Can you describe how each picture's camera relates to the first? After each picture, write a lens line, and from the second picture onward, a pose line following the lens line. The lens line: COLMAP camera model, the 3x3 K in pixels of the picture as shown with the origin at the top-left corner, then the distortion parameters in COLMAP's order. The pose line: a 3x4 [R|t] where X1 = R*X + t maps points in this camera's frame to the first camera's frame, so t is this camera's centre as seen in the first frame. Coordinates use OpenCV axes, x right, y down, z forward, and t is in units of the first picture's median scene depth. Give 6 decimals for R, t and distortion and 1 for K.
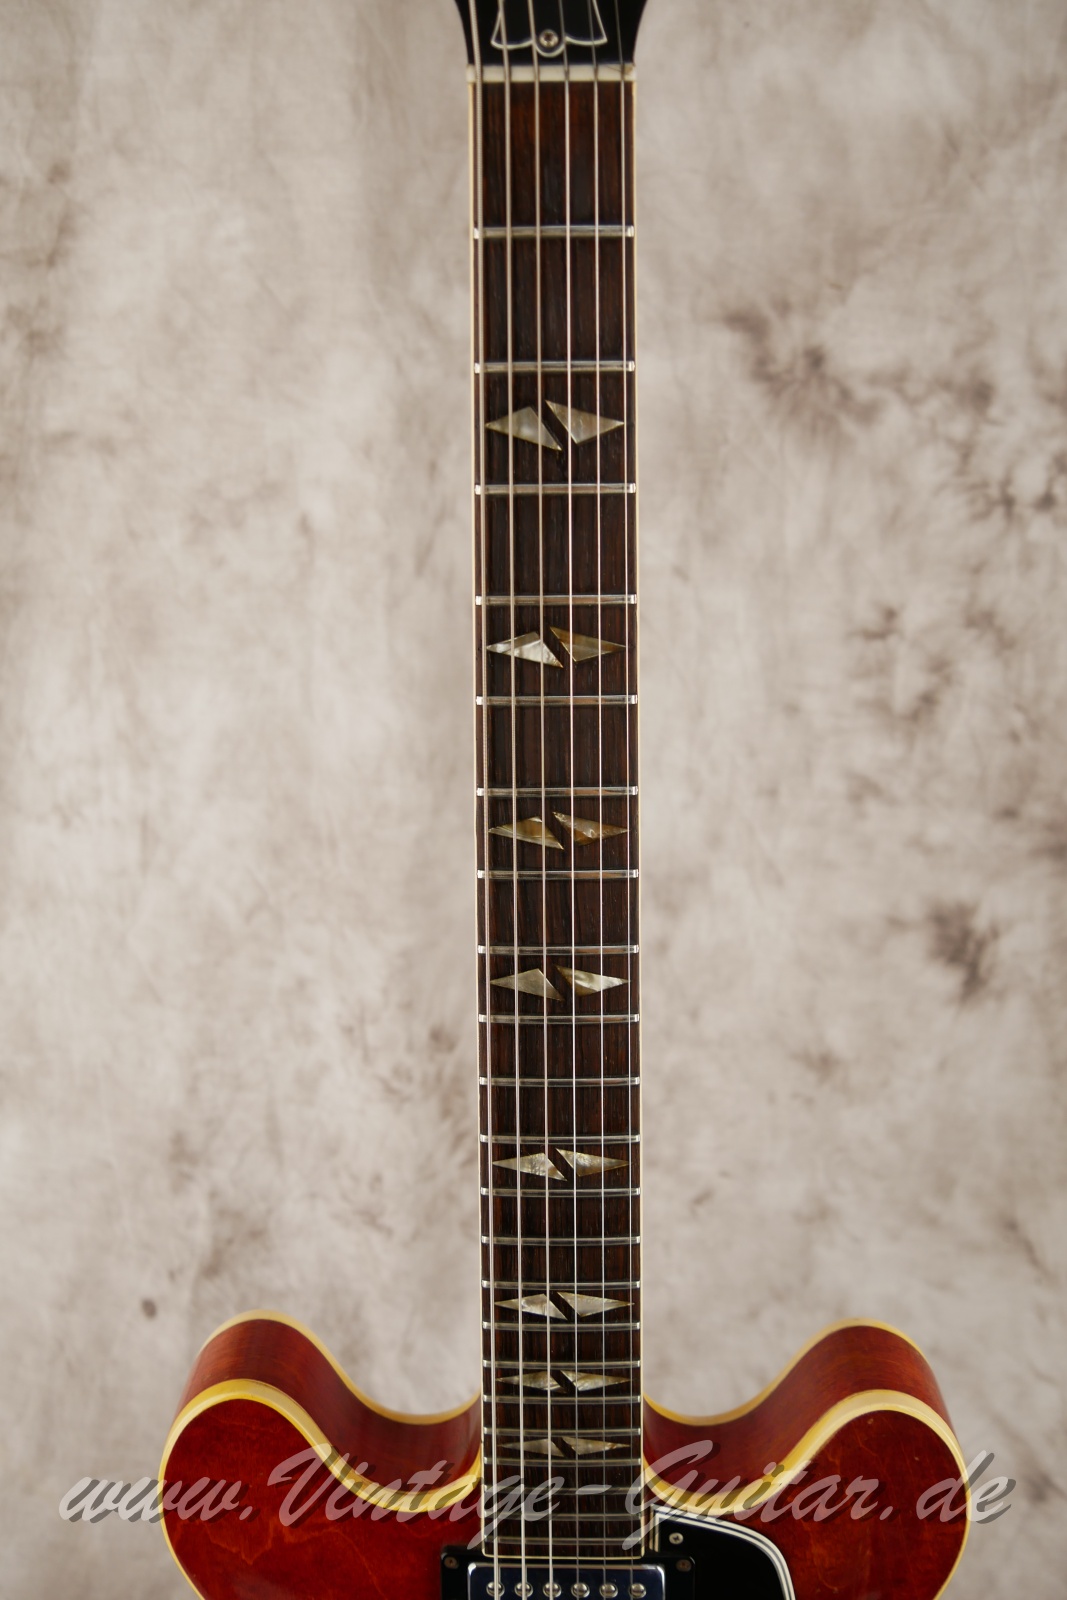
lens RADIAL K [[1338.5, 0, 522.6], [0, 1338.5, 794.1], [0, 0, 1]] dist [-0.063777, 0.030486]
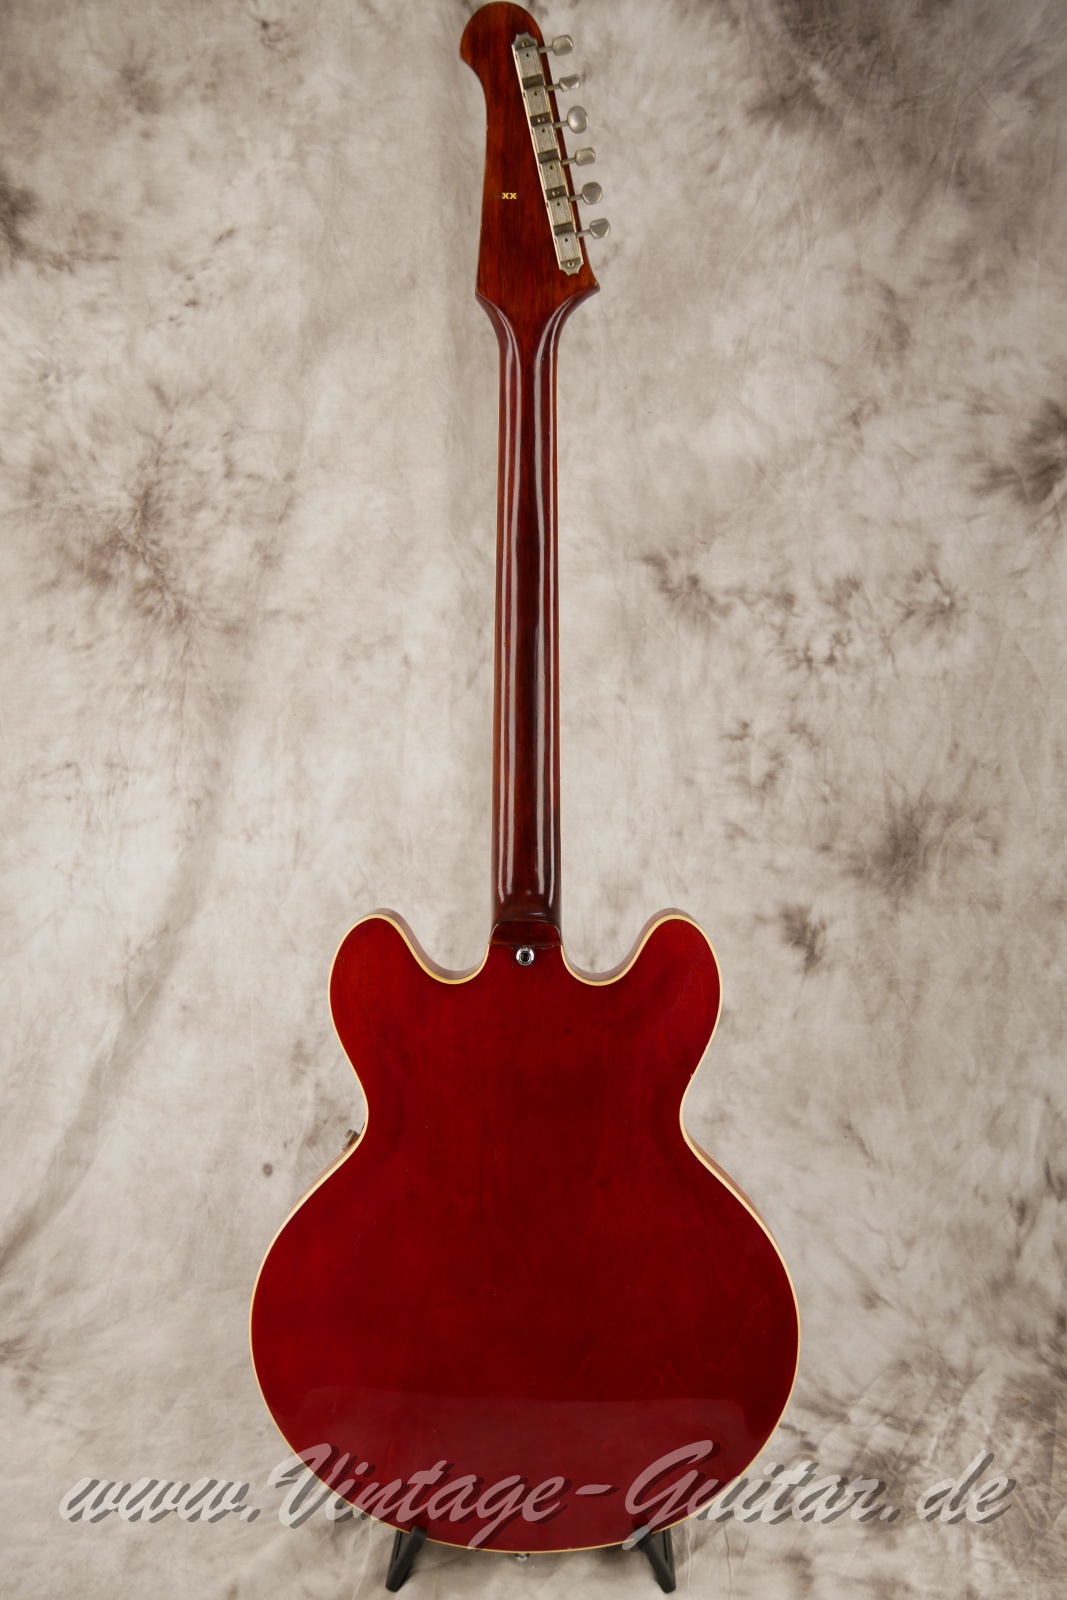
lens RADIAL K [[1338.5, 0, 543.4], [0, 1338.5, 832.7], [0, 0, 1]] dist [-0.063777, 0.030486]
pose [[0.999482, 0.017714, -0.026866, 0.067852], [-0.025097, 0.951641, -0.306186, 0.528241], [0.020143, 0.306702, 0.951592, -0.590830]]
